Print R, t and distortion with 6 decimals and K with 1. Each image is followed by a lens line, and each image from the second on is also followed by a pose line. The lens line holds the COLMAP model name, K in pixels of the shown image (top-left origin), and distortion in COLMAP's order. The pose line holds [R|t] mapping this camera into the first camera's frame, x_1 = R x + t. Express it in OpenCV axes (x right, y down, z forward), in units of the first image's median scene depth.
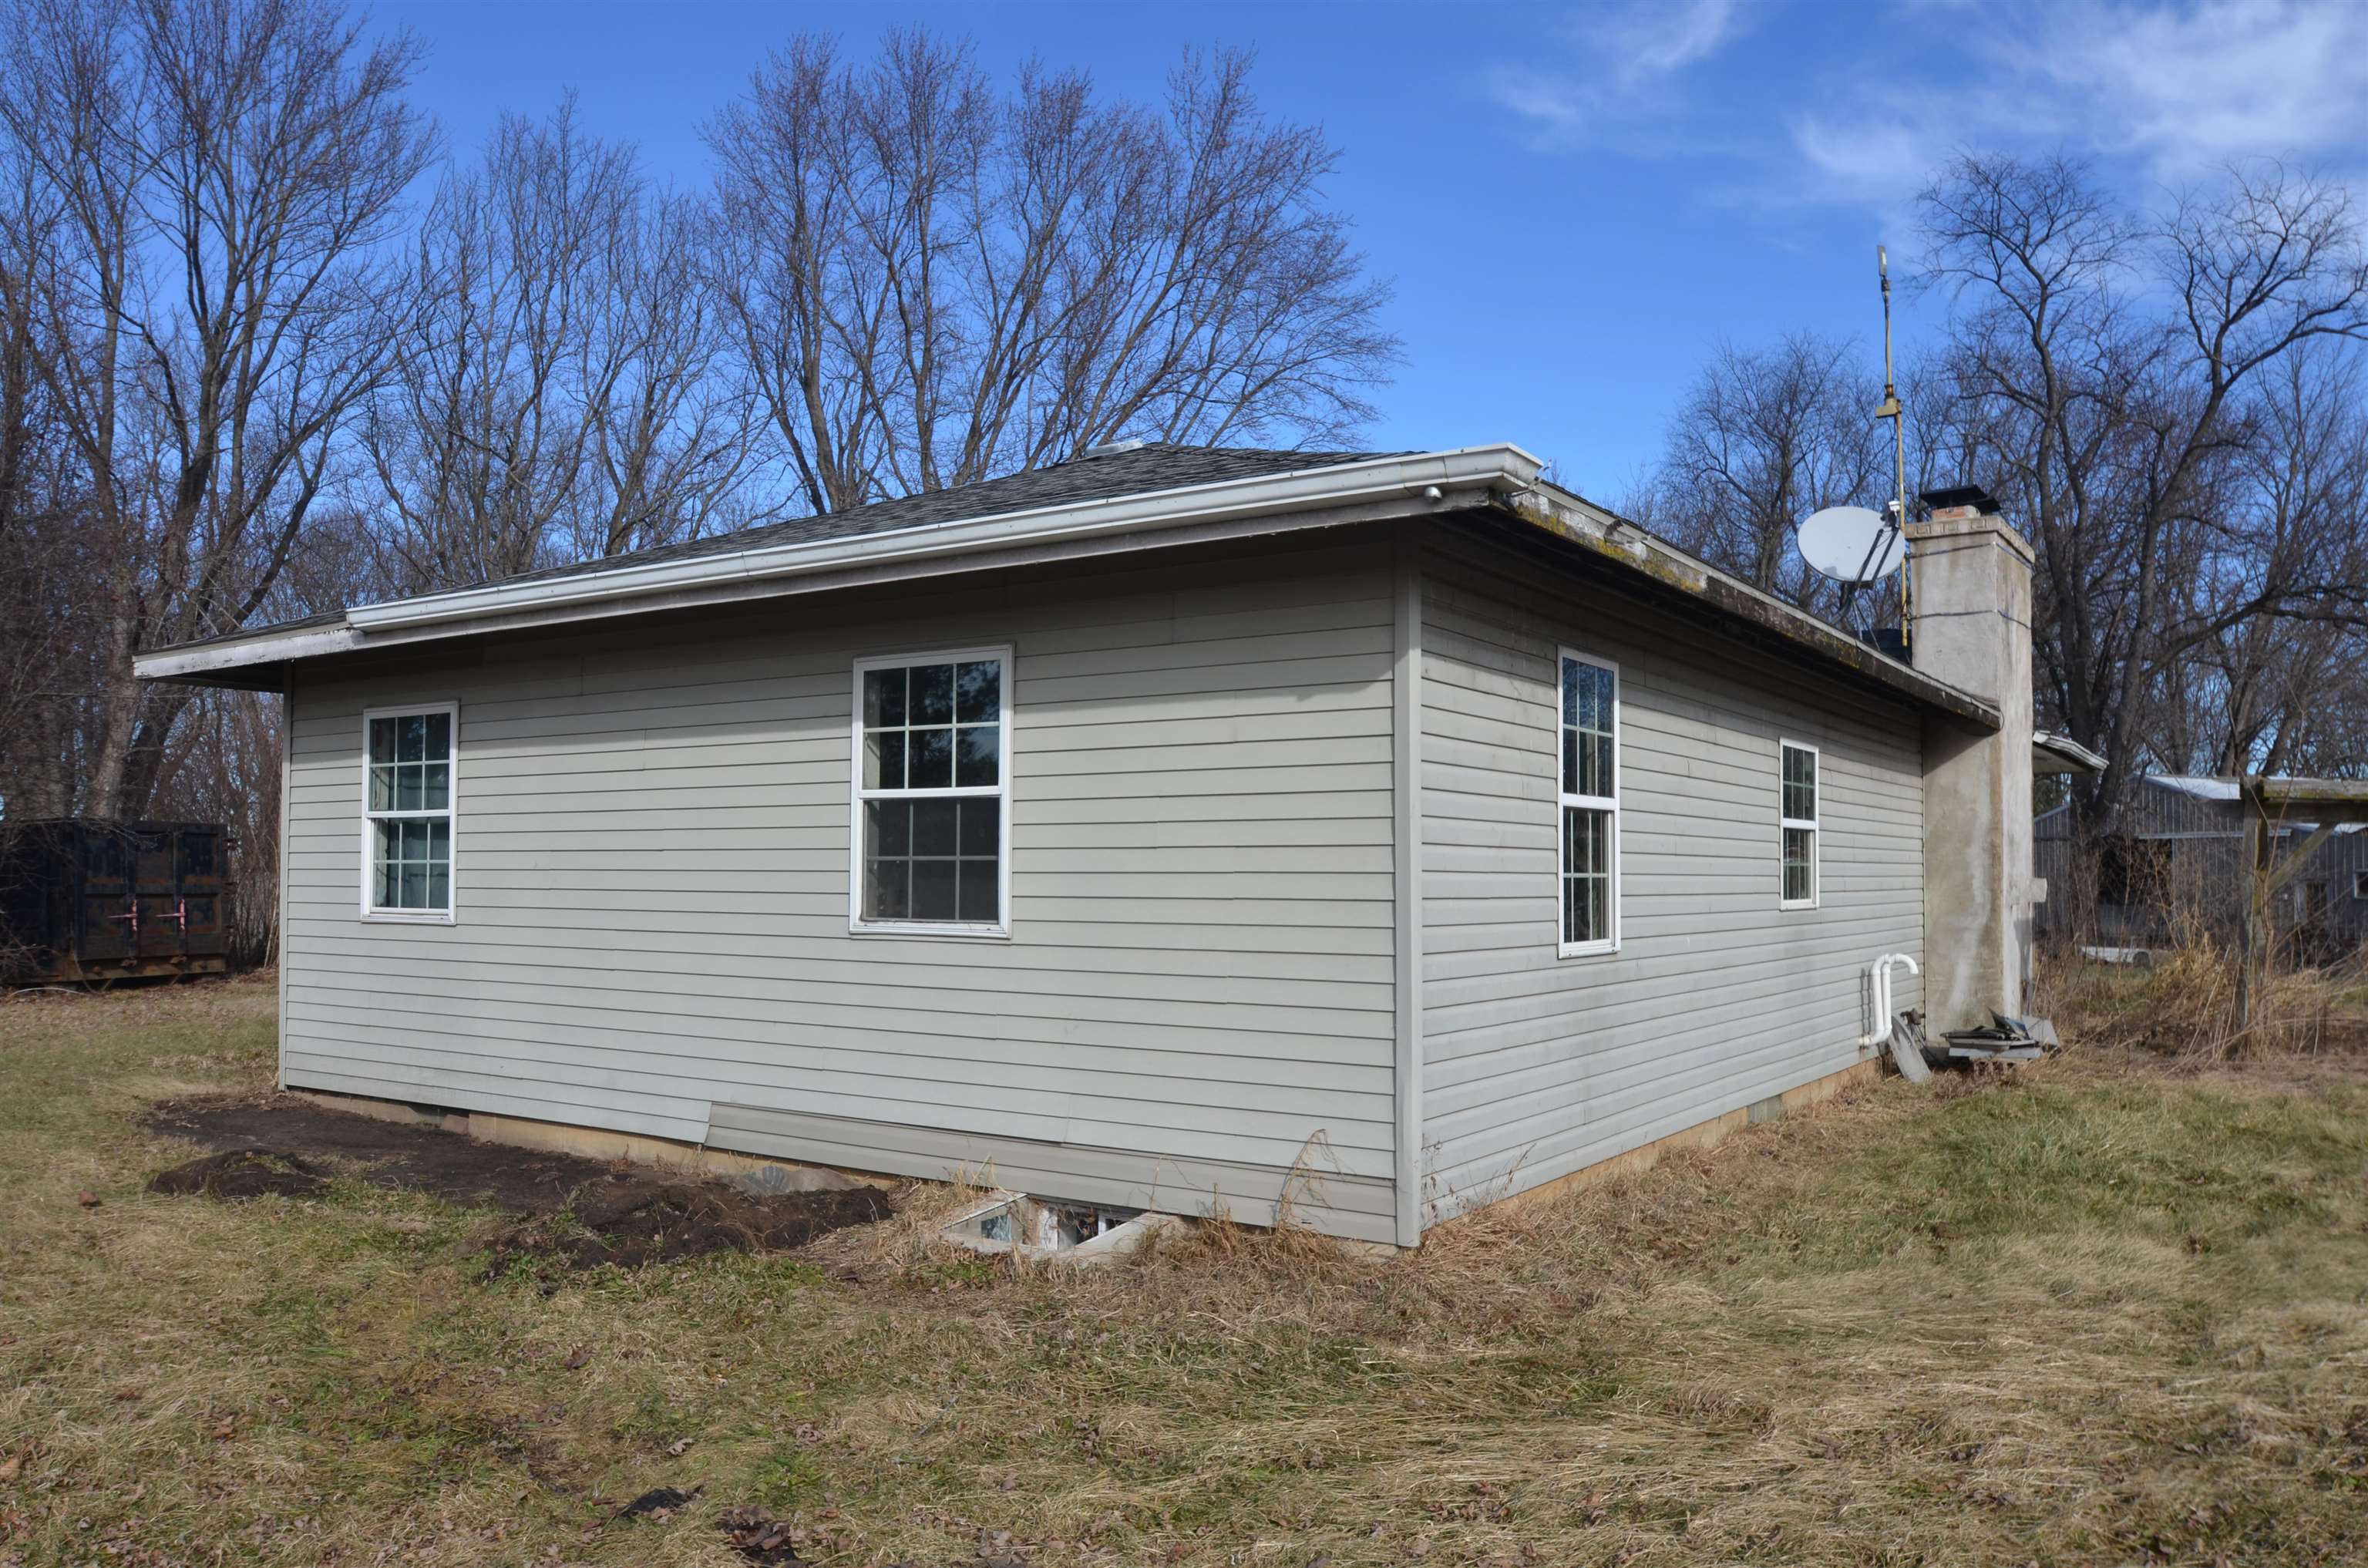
lens RADIAL K [[1705.1, 0, 1183.0], [0, 1705.1, 835.0], [0, 0, 1]] dist [-0.021716, -0.000820]
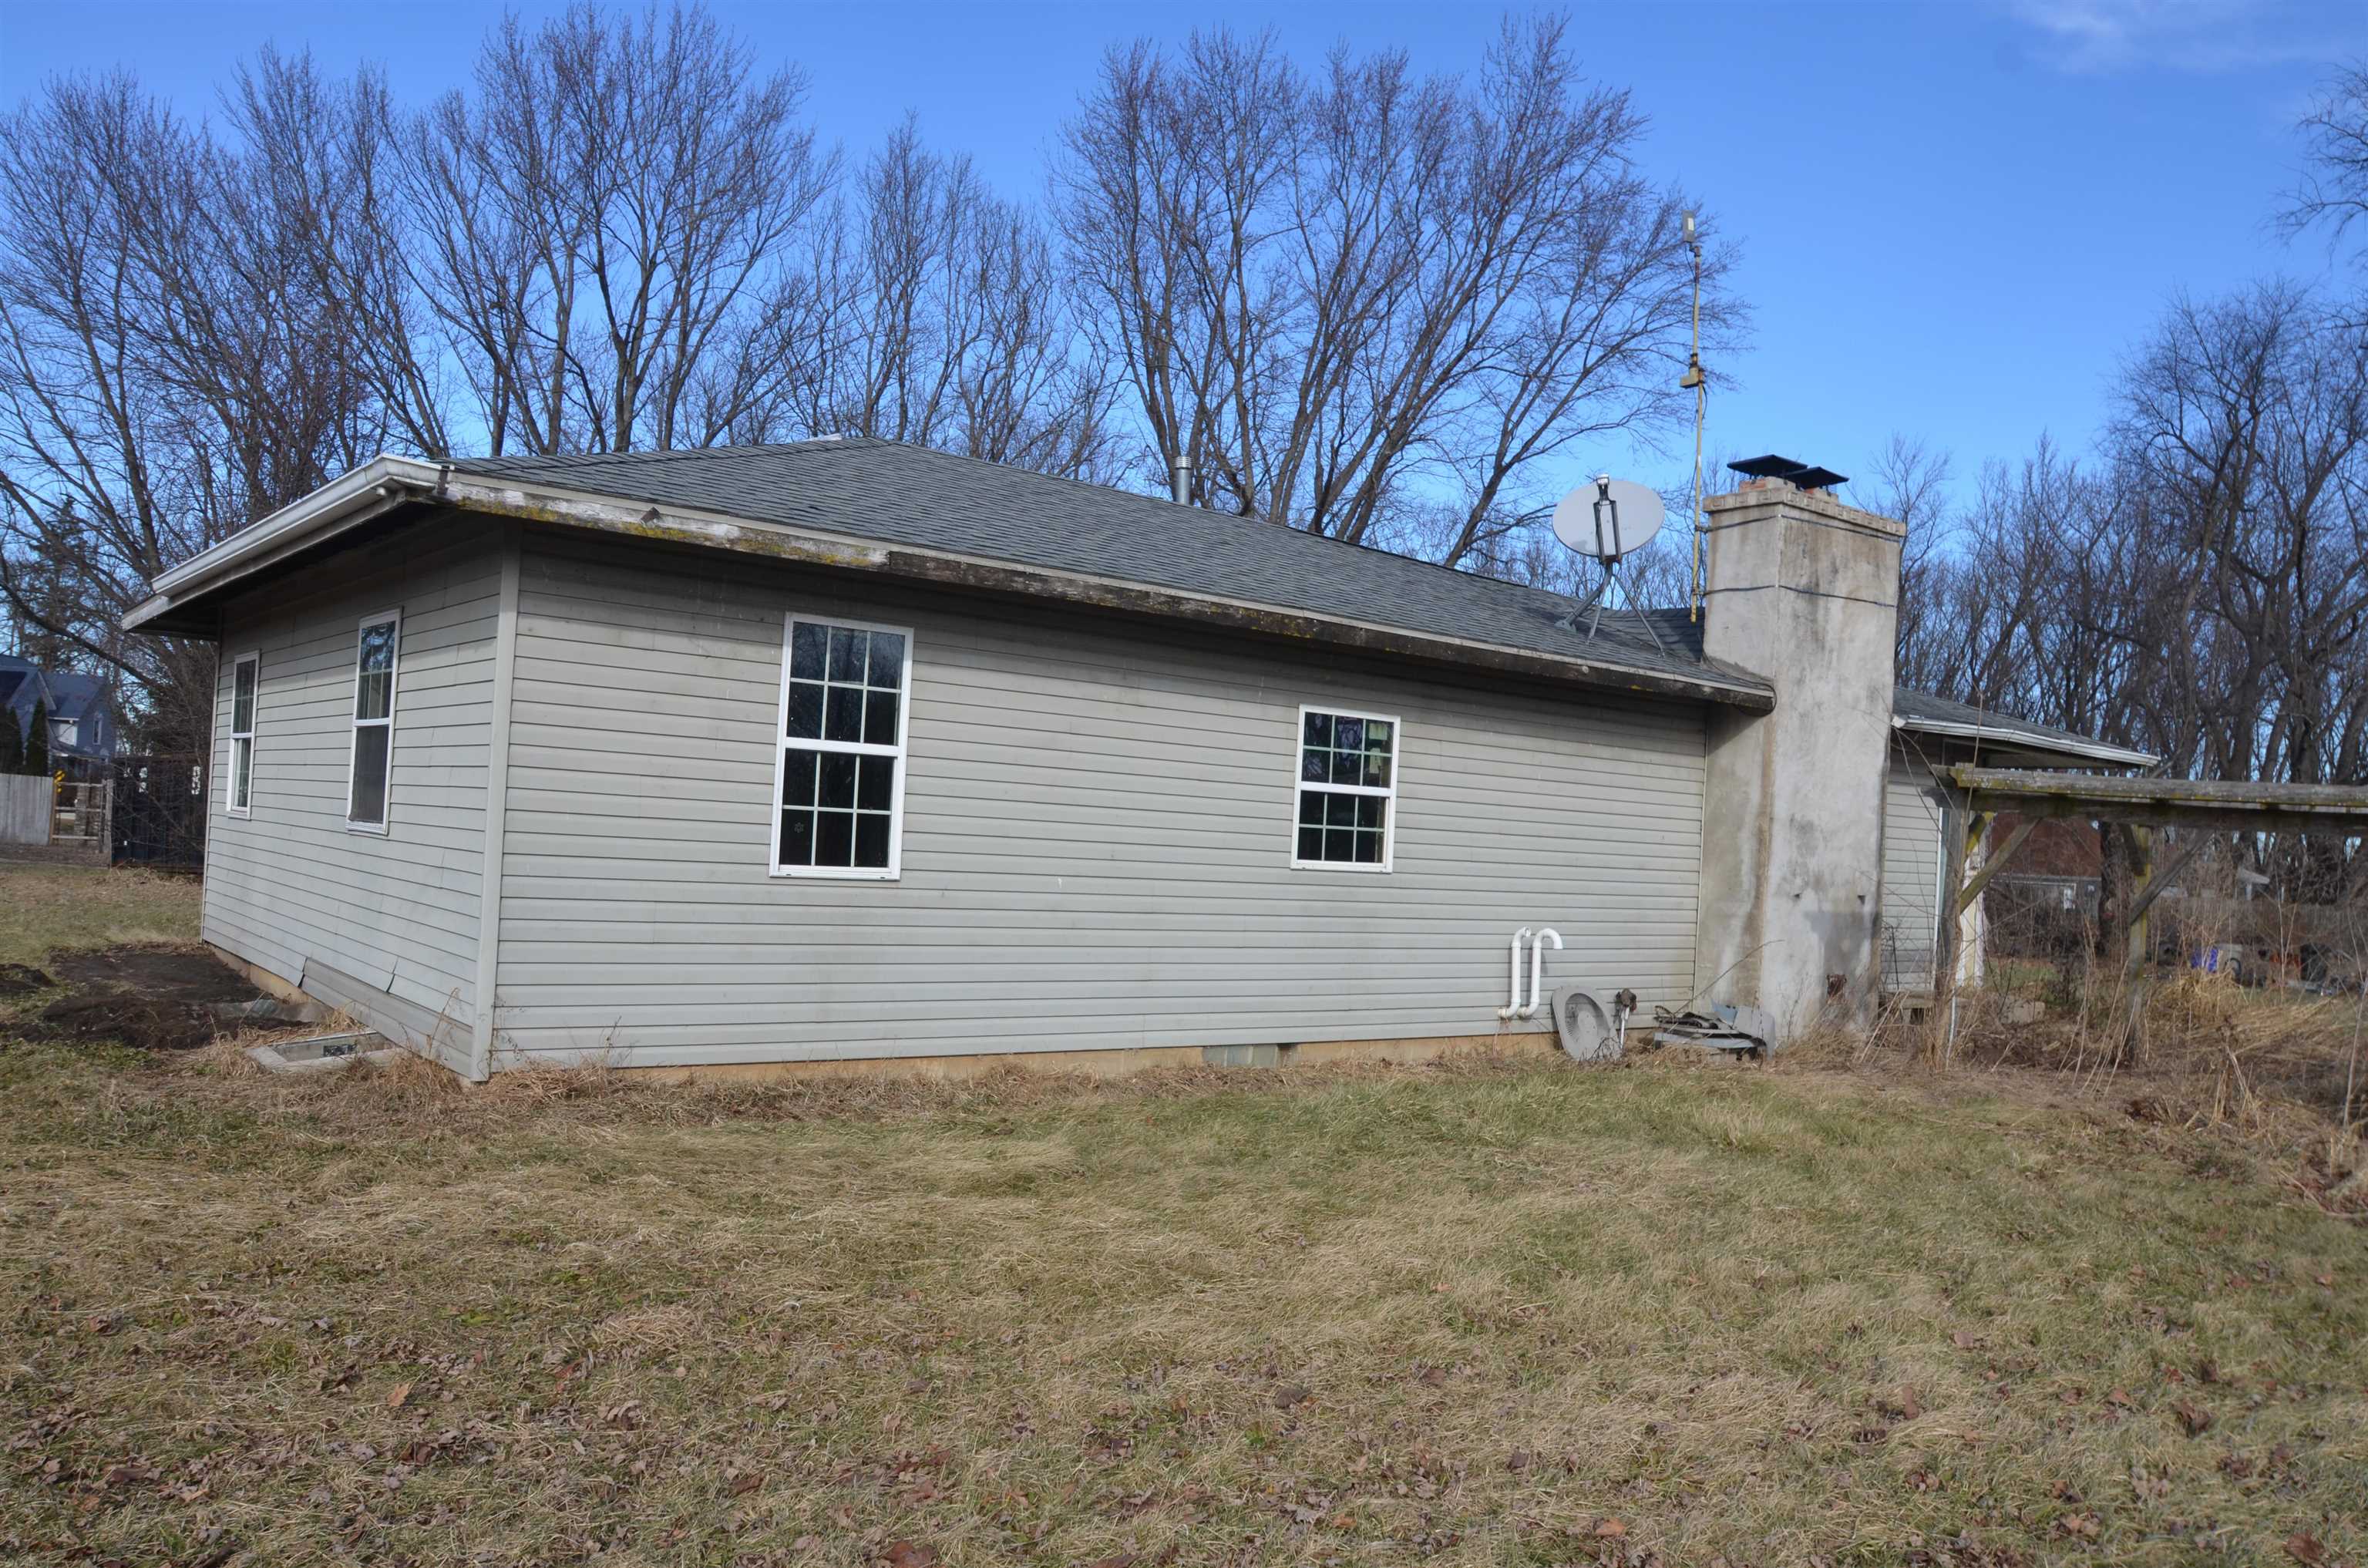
lens RADIAL K [[1752.2, 0, 1185.9], [0, 1752.2, 828.7], [0, 0, 1]] dist [-0.043327, -0.000884]
pose [[0.954754, 0.039822, -0.294718, 0.411837], [-0.038941, 0.999202, 0.008861, 0.008361], [0.294835, 0.003017, 0.955543, -0.034681]]
